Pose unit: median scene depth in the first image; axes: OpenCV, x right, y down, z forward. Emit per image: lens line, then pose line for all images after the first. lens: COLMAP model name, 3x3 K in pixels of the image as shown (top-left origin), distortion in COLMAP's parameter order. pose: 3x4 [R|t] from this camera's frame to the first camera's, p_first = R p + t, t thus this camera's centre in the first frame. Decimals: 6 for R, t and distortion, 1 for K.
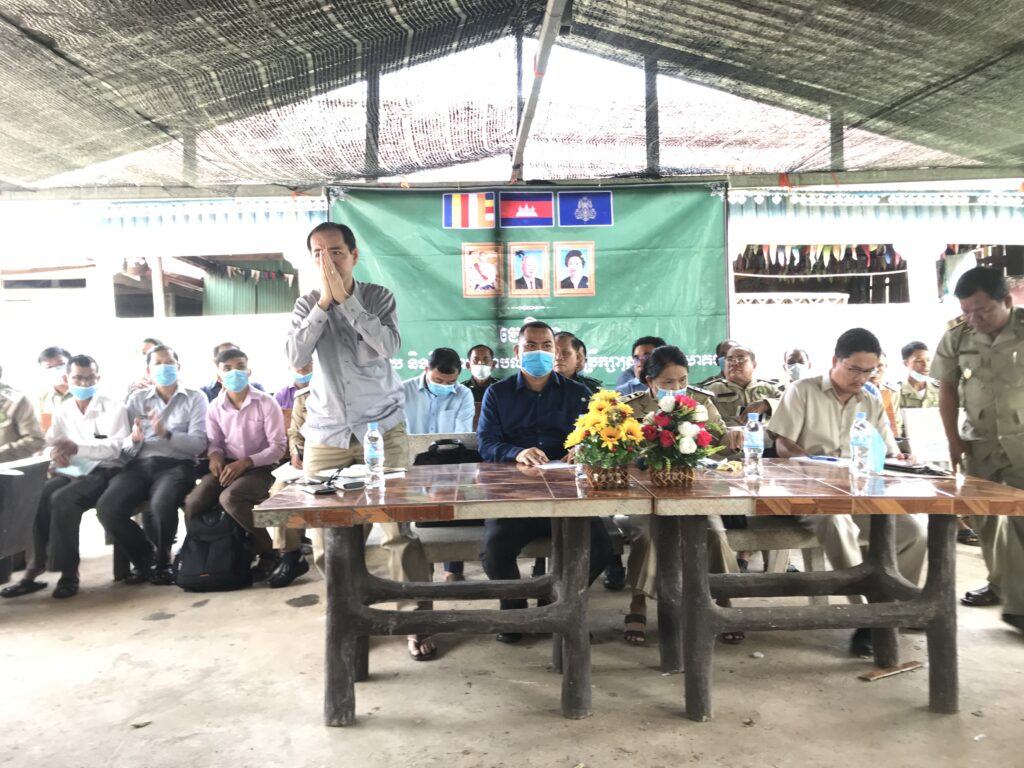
lens RADIAL K [[847.6, 0, 501.4], [0, 847.6, 359.4], [0, 0, 1]] dist [0.028798, -0.003632]
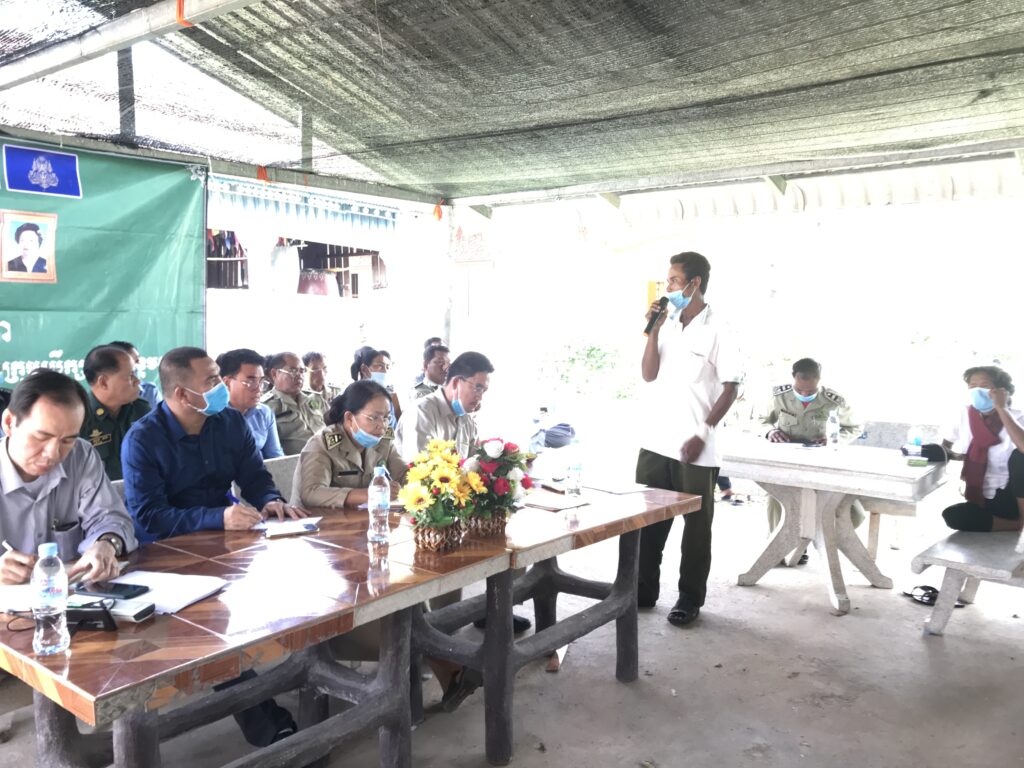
lens RADIAL K [[847.6, 0, 507.7], [0, 847.6, 358.9], [0, 0, 1]] dist [0.028798, -0.003632]
pose [[0.648320, -0.011389, 0.761283, -0.235541], [-0.016145, 0.999458, 0.028701, -0.035317], [-0.761197, -0.030899, 0.647785, 0.166299]]
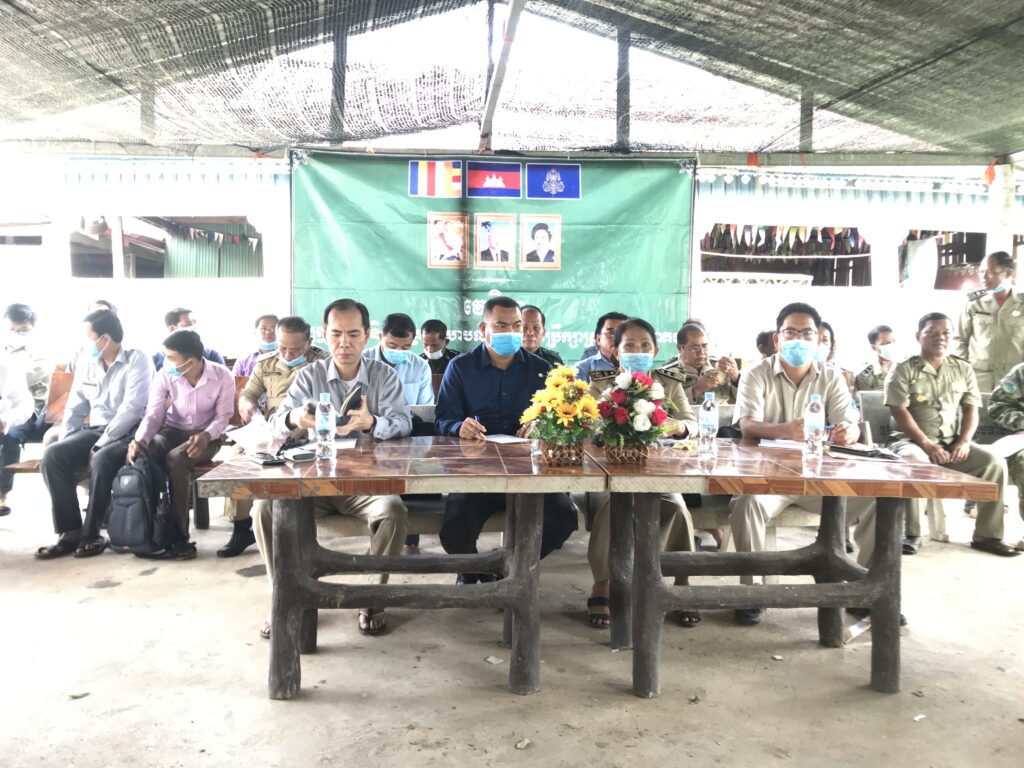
lens RADIAL K [[847.6, 0, 502.3], [0, 847.6, 357.6], [0, 0, 1]] dist [0.028798, -0.003632]
pose [[0.998857, 0.026613, 0.039714, 0.005806], [-0.027824, 0.999155, 0.030263, -0.000653], [-0.038875, -0.031333, 0.998753, 0.007973]]
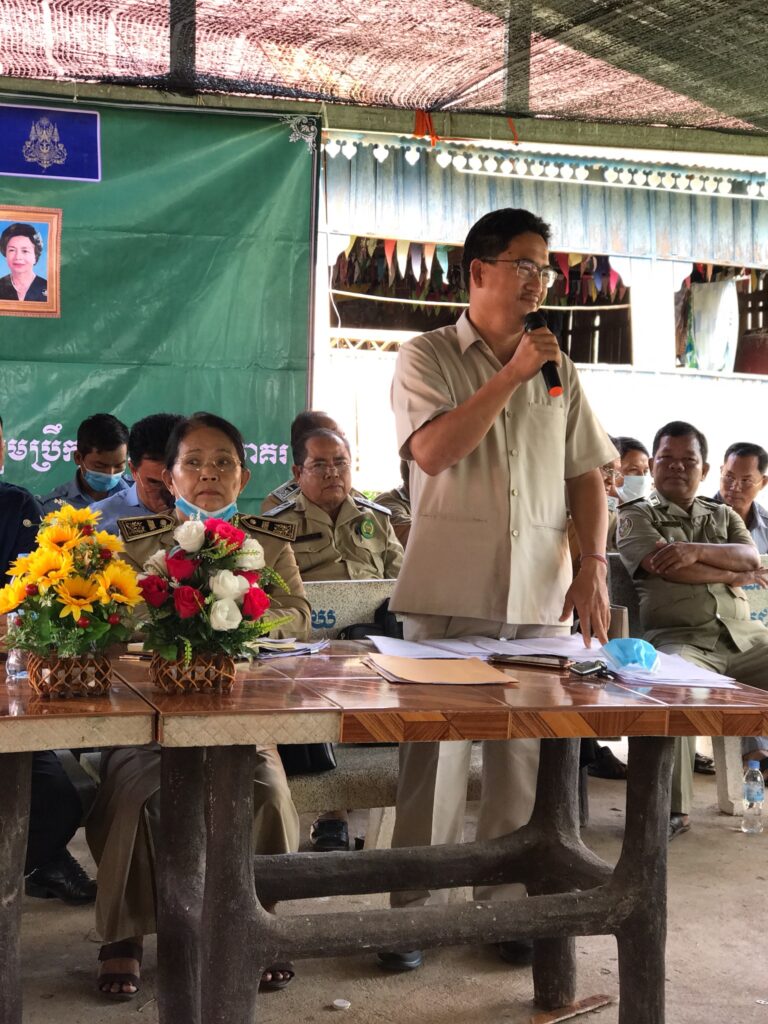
lens RADIAL K [[1677.2, 0, 381.2], [0, 1677.2, 502.8], [0, 0, 1]] dist [0.068094, 0.000000]
pose [[0.954833, 0.028096, 0.295812, 0.000464], [-0.037984, 0.998894, 0.027730, -0.000429], [-0.294705, -0.037714, 0.954844, -0.010623]]
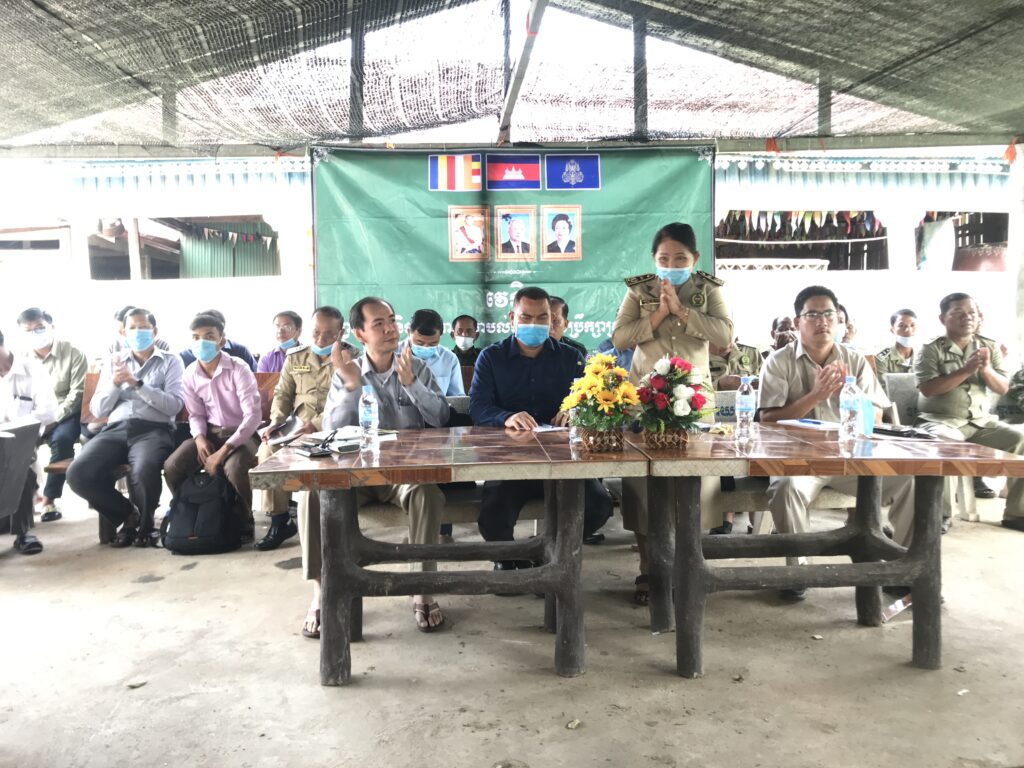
lens RADIAL K [[847.6, 0, 502.7], [0, 847.6, 358.2], [0, 0, 1]] dist [0.028798, -0.003632]
pose [[0.999628, 0.003169, 0.027091, -0.009519], [-0.004240, 0.999207, 0.039590, 0.001134], [-0.026944, -0.039690, 0.998849, 0.001368]]
